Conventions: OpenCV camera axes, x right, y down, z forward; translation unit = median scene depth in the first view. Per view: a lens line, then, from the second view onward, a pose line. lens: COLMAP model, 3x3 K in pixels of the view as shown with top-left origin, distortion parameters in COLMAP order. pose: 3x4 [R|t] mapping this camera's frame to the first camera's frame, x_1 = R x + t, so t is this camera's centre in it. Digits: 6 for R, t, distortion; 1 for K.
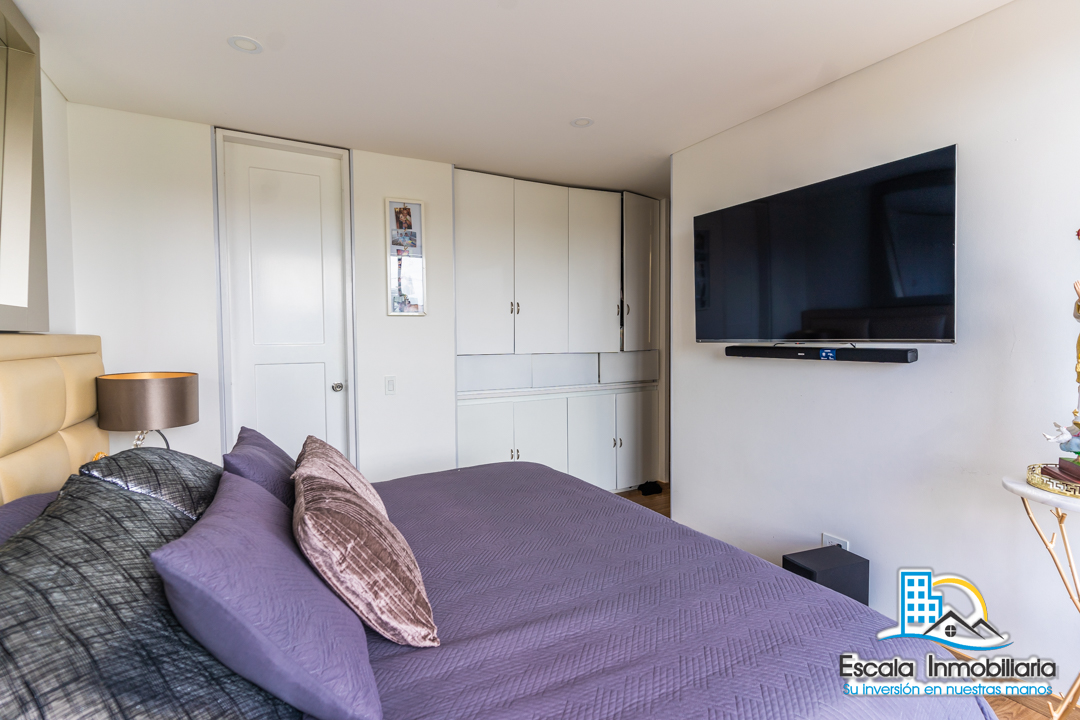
lens RADIAL K [[511.6, 0, 525.7], [0, 511.6, 358.9], [0, 0, 1]] dist [0.002369, 0.000405]
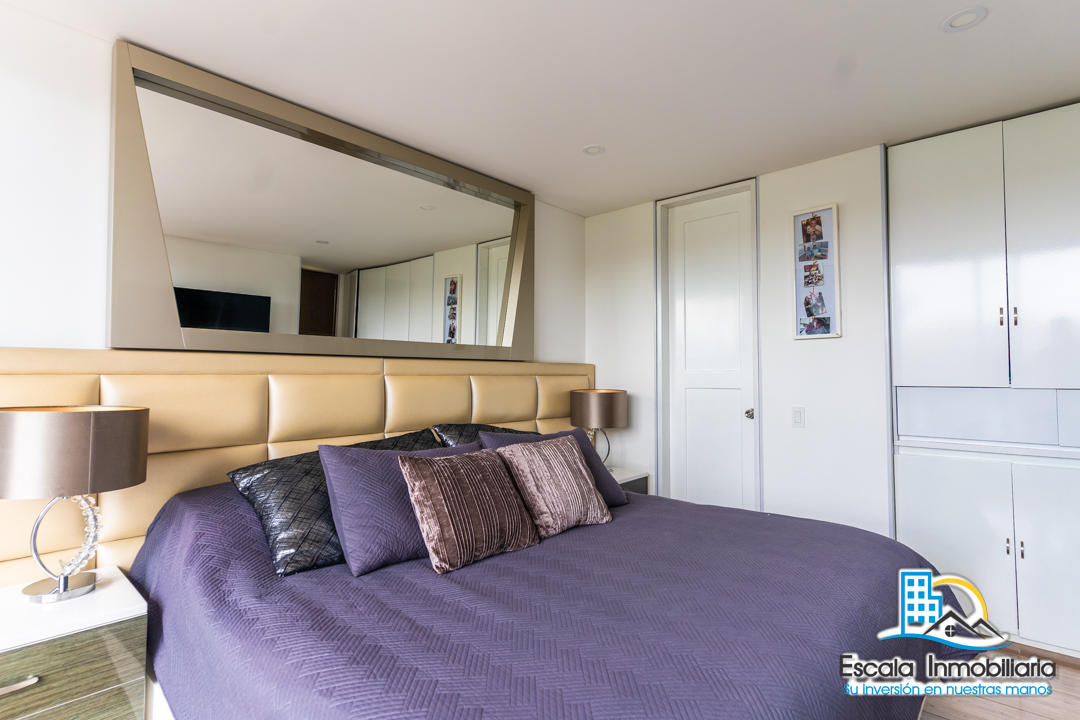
lens RADIAL K [[511.6, 0, 525.7], [0, 511.6, 358.9], [0, 0, 1]] dist [0.002369, 0.000405]
pose [[0.349368, -0.023015, -0.936703, 0.417881], [-0.043472, 0.998224, -0.040740, 0.007731], [0.935977, 0.054954, 0.347746, 0.237310]]
